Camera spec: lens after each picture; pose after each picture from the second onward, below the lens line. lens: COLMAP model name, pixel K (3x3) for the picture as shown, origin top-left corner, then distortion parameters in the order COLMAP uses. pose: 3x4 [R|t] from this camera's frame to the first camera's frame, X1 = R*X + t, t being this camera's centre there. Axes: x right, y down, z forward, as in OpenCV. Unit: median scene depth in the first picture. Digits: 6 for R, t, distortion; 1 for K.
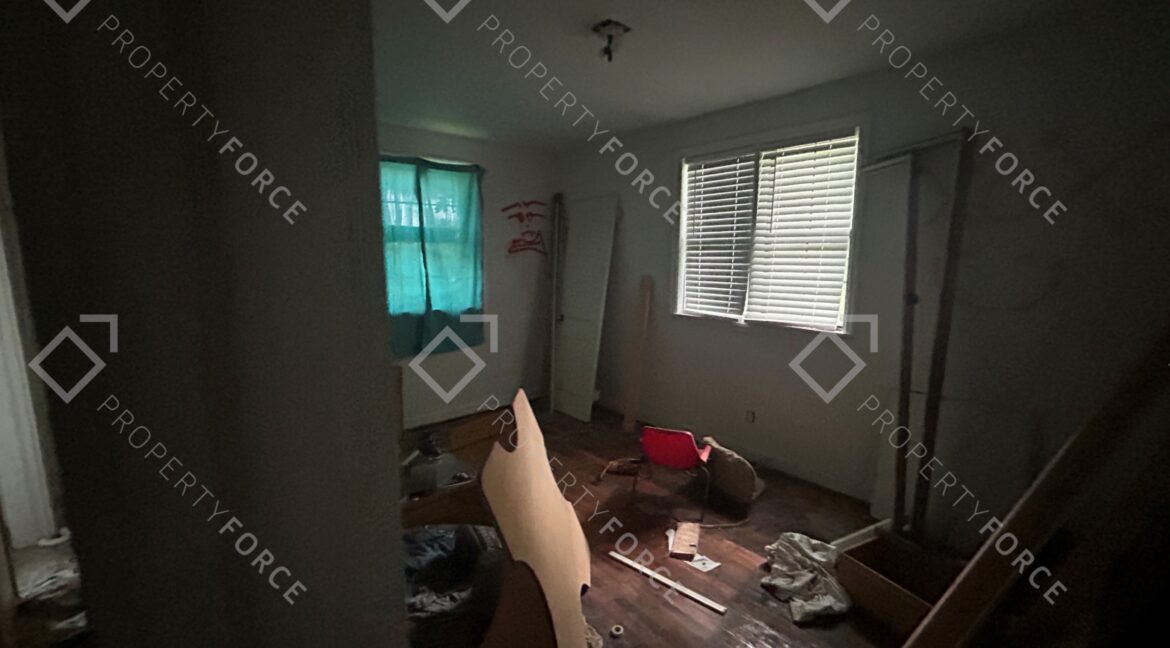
lens RADIAL K [[473.2, 0, 583.1], [0, 473.2, 322.9], [0, 0, 1]] dist [-0.002010, 0.000824]
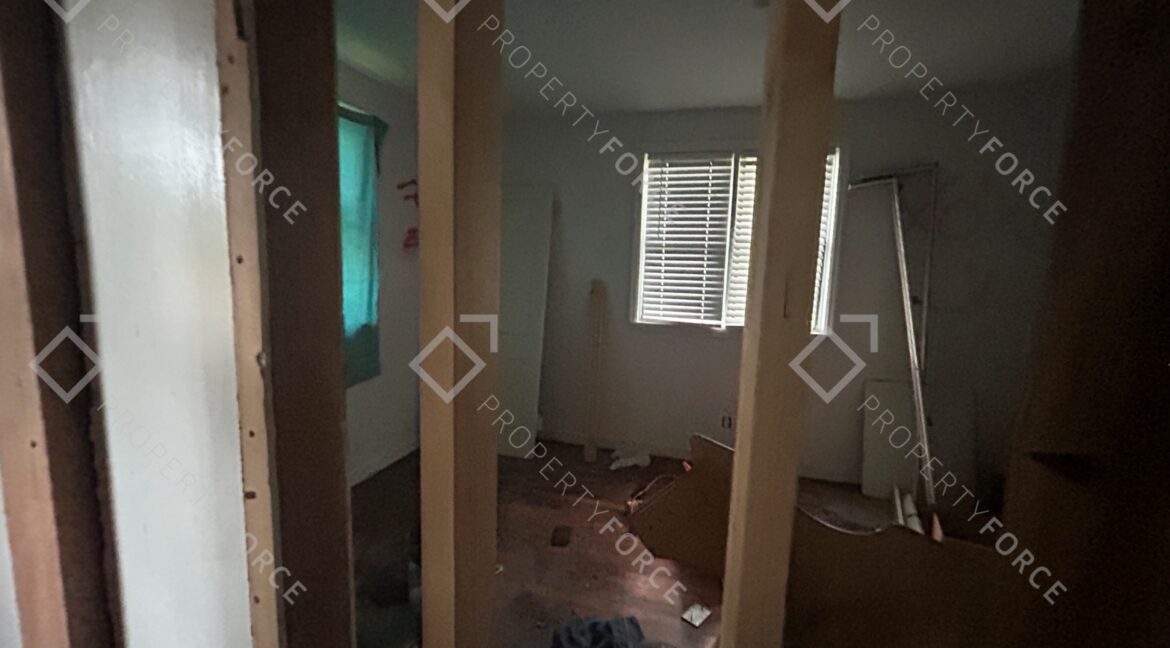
lens RADIAL K [[473.2, 0, 576.8], [0, 473.2, 321.6], [0, 0, 1]] dist [-0.002010, 0.000824]
pose [[0.838282, -0.036079, 0.544042, -0.450110], [0.045547, 0.998954, -0.003935, -0.024639], [-0.543331, 0.028078, 0.839049, 0.336812]]
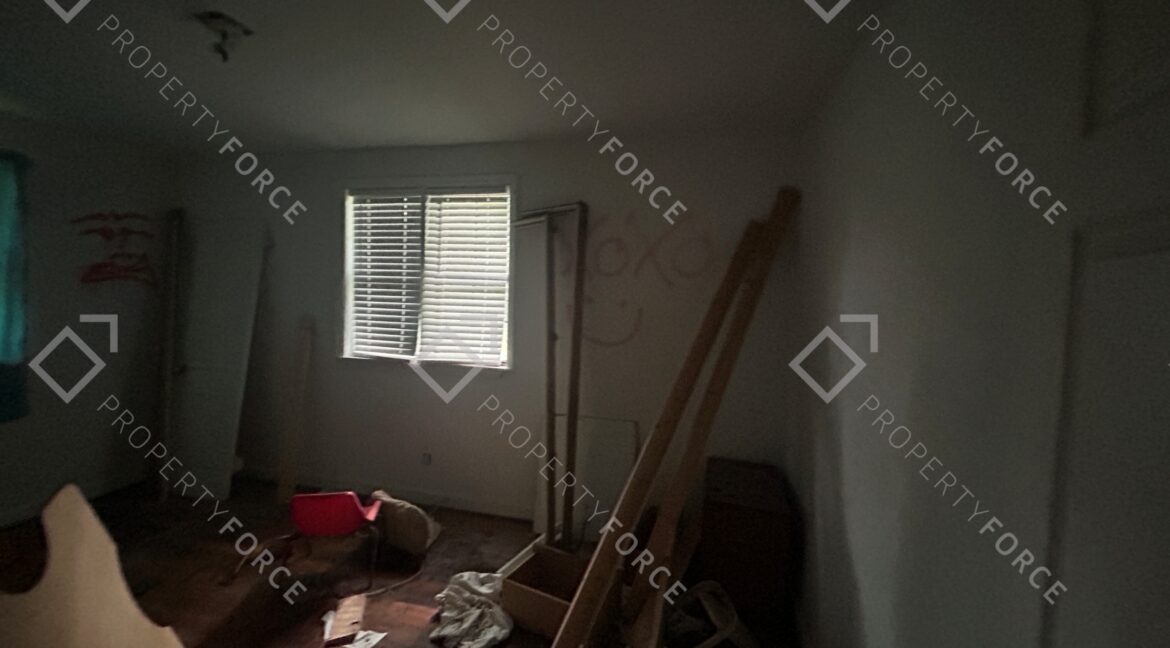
lens RADIAL K [[473.2, 0, 584.3], [0, 473.2, 323.7], [0, 0, 1]] dist [-0.002010, 0.000824]
pose [[0.811296, -0.011523, 0.584521, 0.048941], [0.053524, 0.997071, -0.054634, -0.009869], [-0.582180, 0.075611, 0.809537, -0.002189]]
